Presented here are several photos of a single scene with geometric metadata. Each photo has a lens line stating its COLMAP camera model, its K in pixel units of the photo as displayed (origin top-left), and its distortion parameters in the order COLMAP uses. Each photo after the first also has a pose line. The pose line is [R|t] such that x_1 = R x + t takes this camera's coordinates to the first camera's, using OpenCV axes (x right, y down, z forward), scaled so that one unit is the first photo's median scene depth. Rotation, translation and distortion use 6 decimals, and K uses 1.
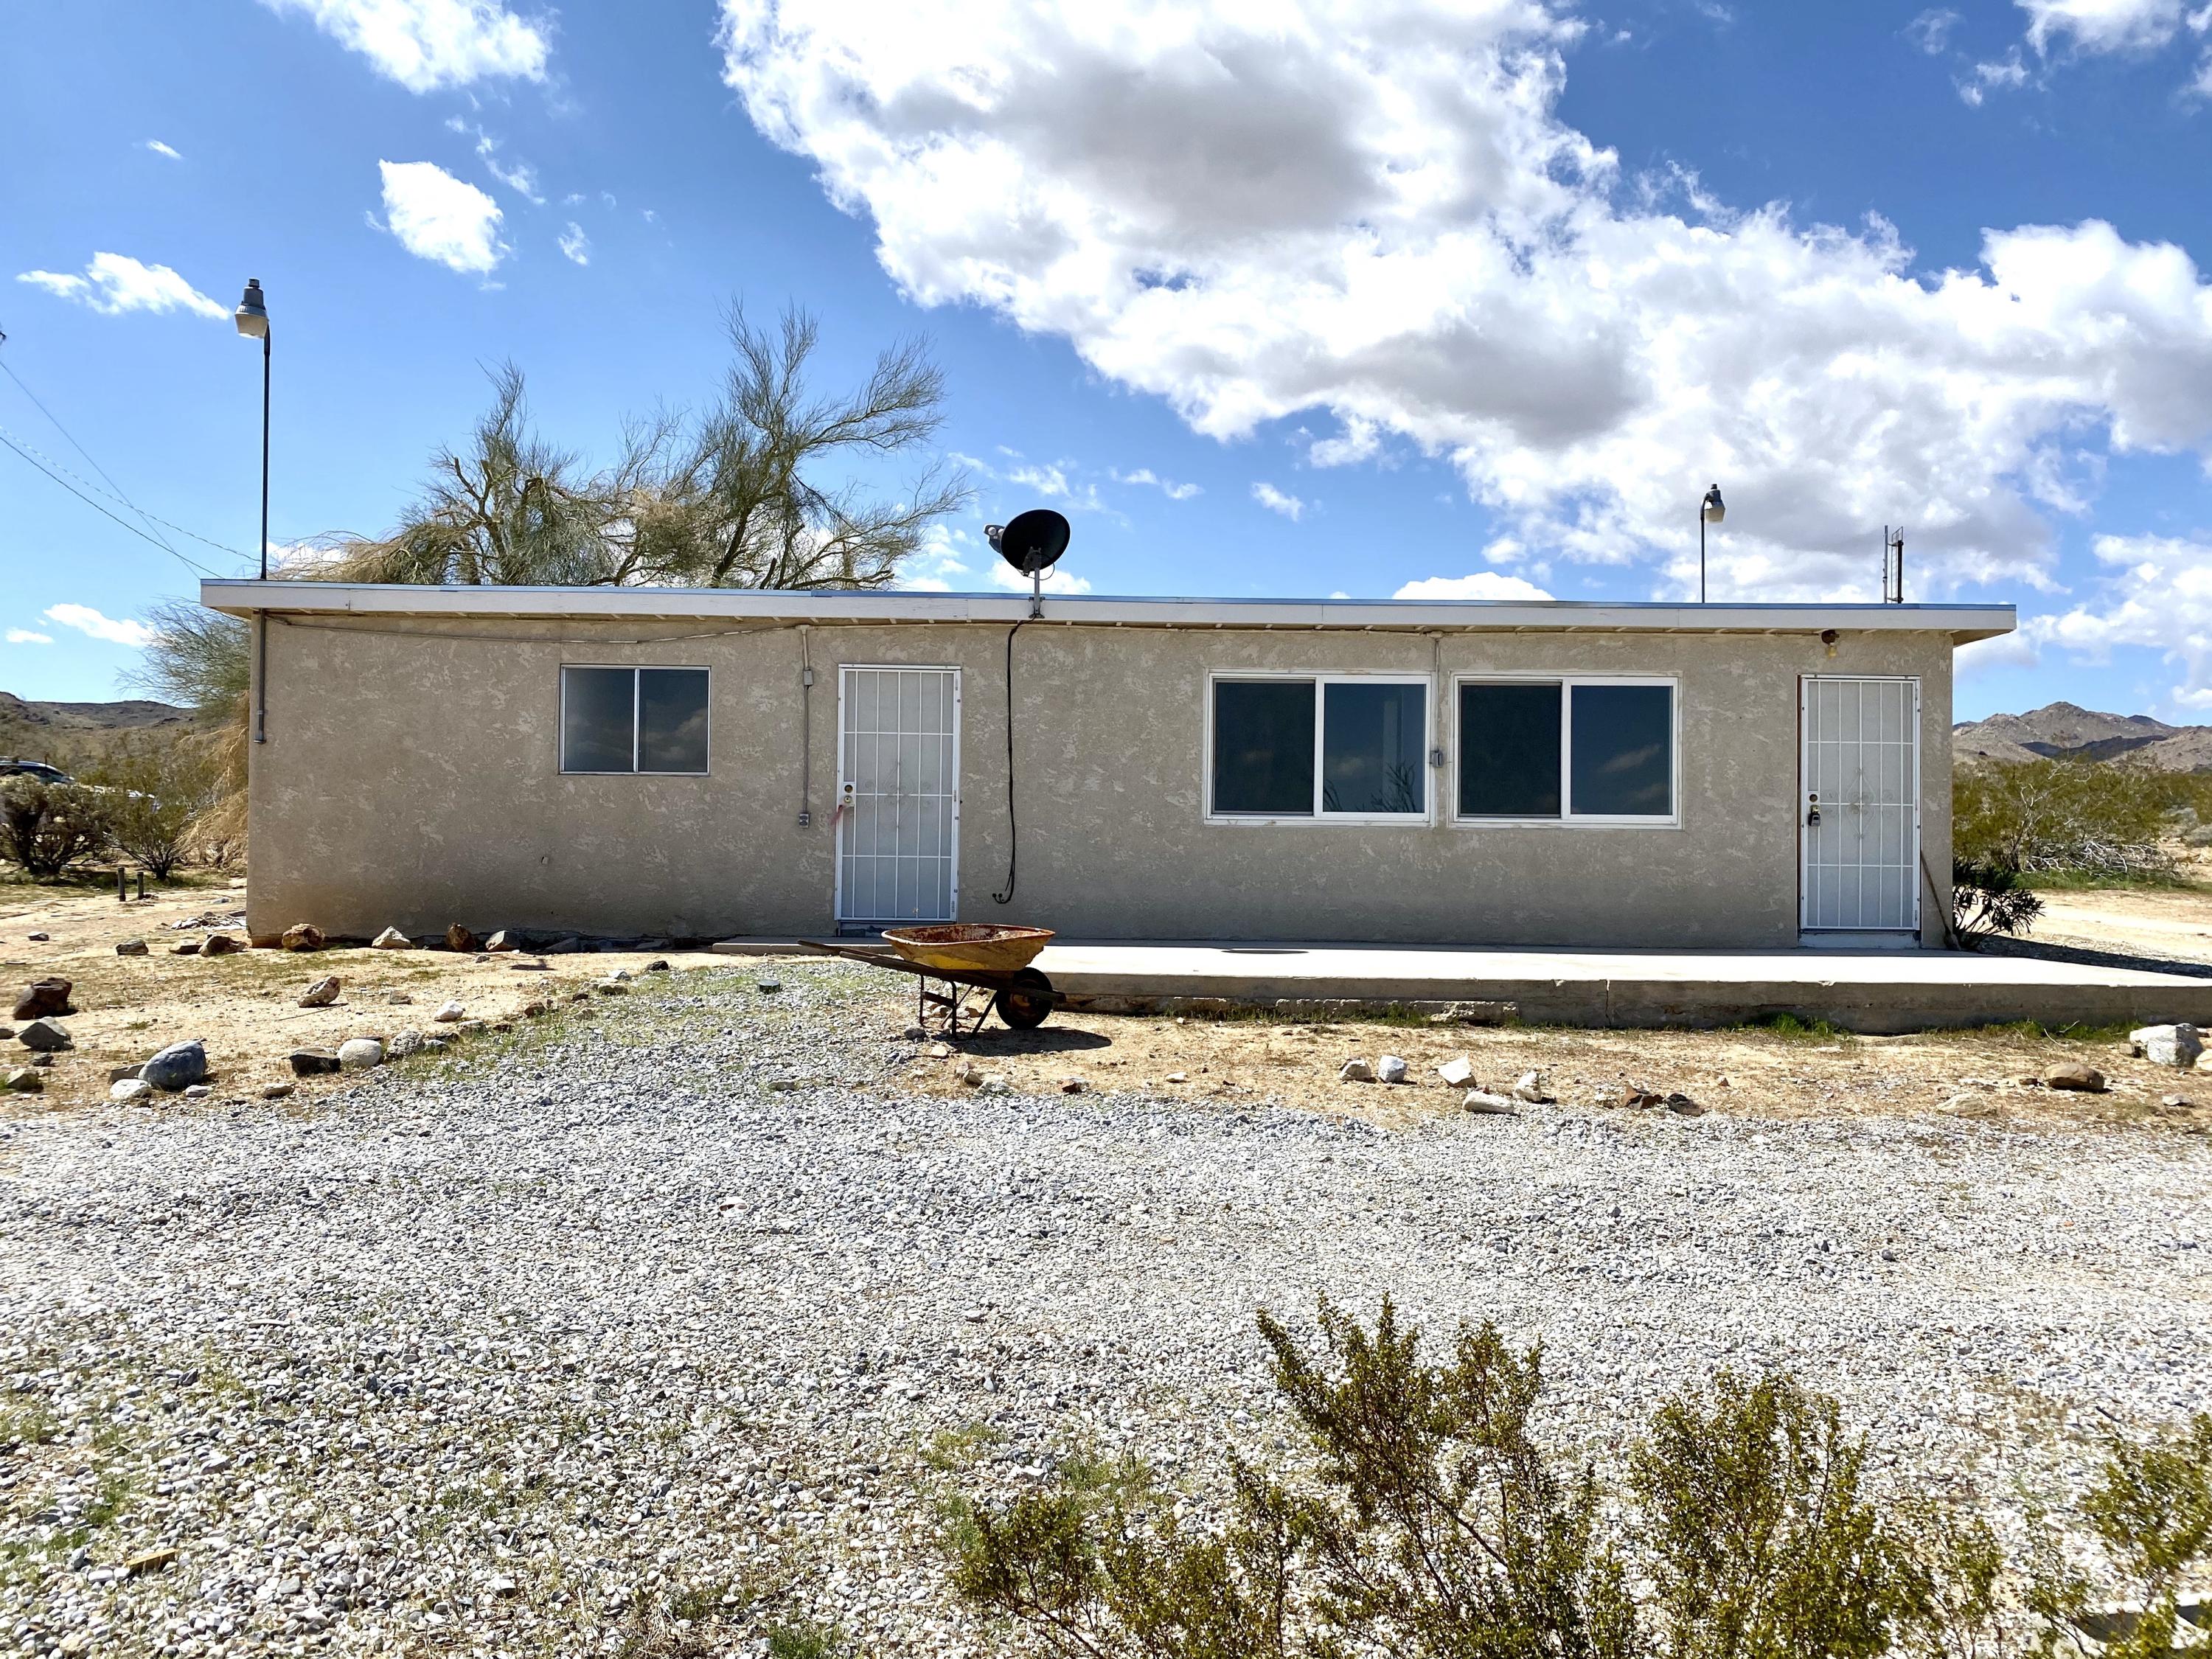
lens RADIAL K [[1662.9, 0, 1093.0], [0, 1662.9, 834.7], [0, 0, 1]] dist [0.003918, -0.000134]
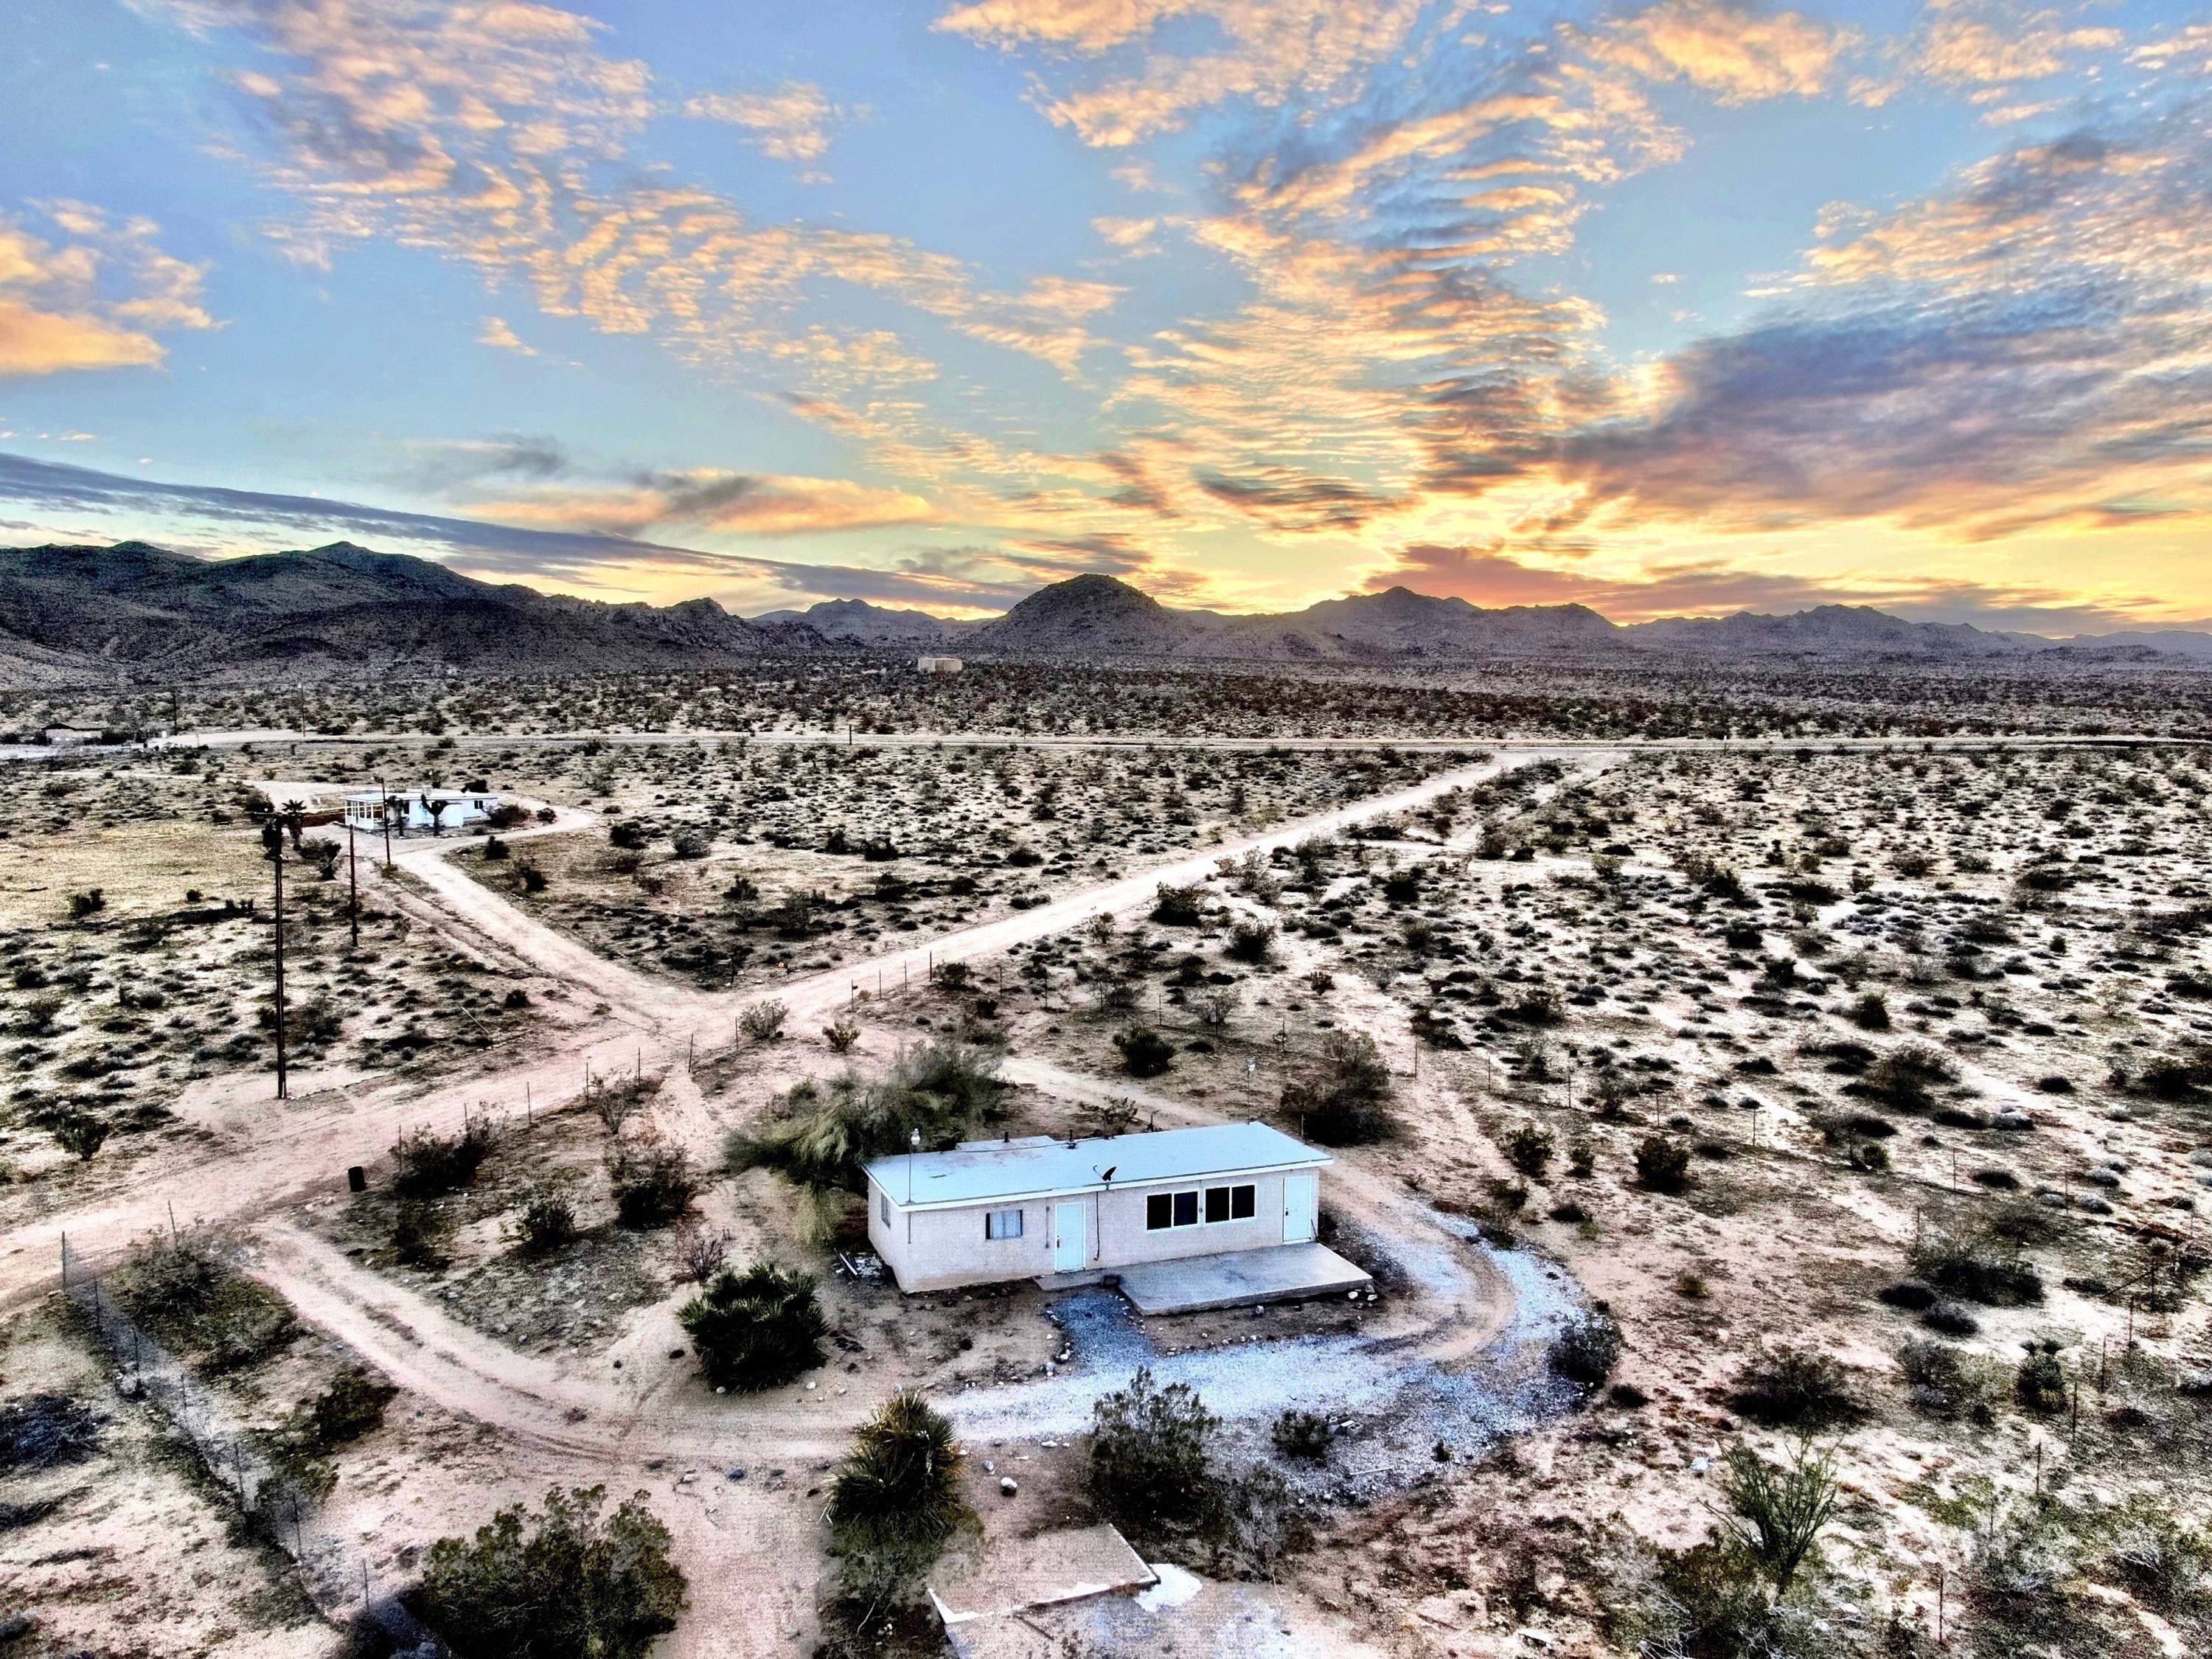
lens RADIAL K [[1572.9, 0, 1124.6], [0, 1572.9, 835.2], [0, 0, 1]] dist [-0.017620, 0.001467]
pose [[0.936924, -0.030696, 0.348182, -1.216738], [-0.001706, 0.995723, 0.092375, -1.262996], [-0.349528, -0.087142, 0.932865, -2.305207]]
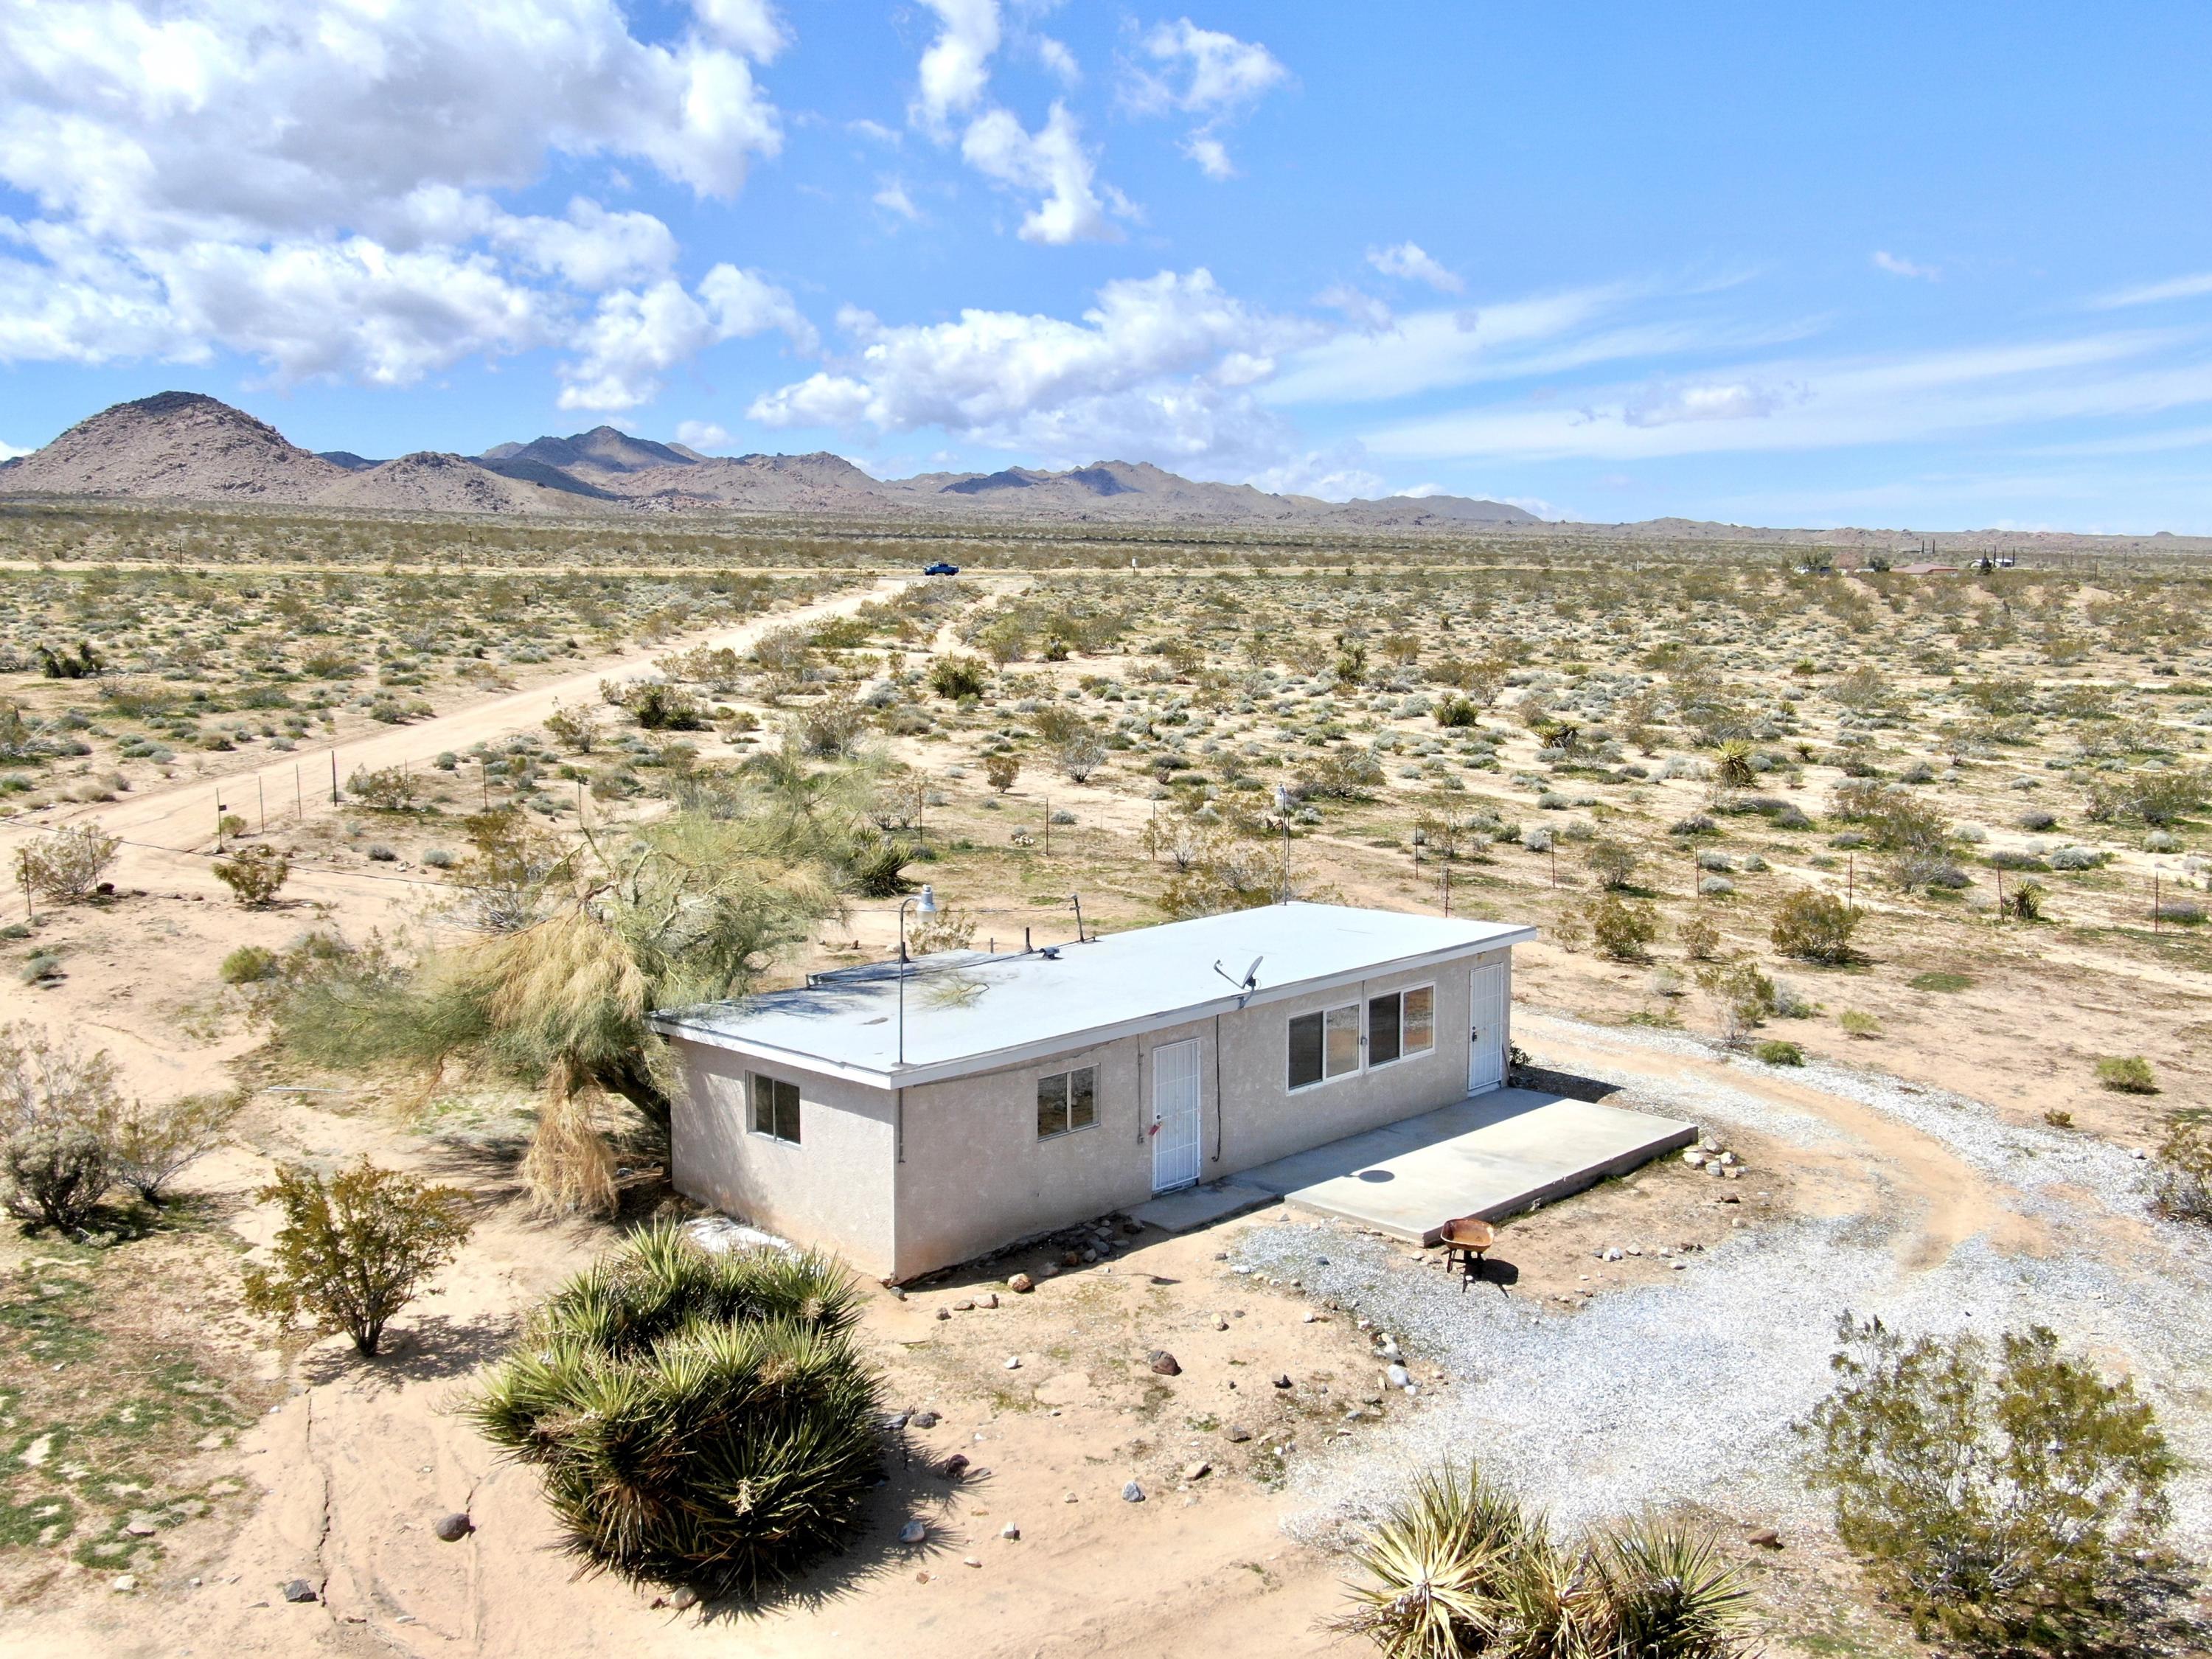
lens RADIAL K [[1936.6, 0, 1106.0], [0, 1936.6, 890.4], [0, 0, 1]] dist [-0.006938, -0.012679]
pose [[0.712310, -0.117909, 0.691890, -1.561582], [0.001208, 0.985993, 0.166785, -0.600404], [-0.701864, -0.117967, 0.702475, -0.364801]]
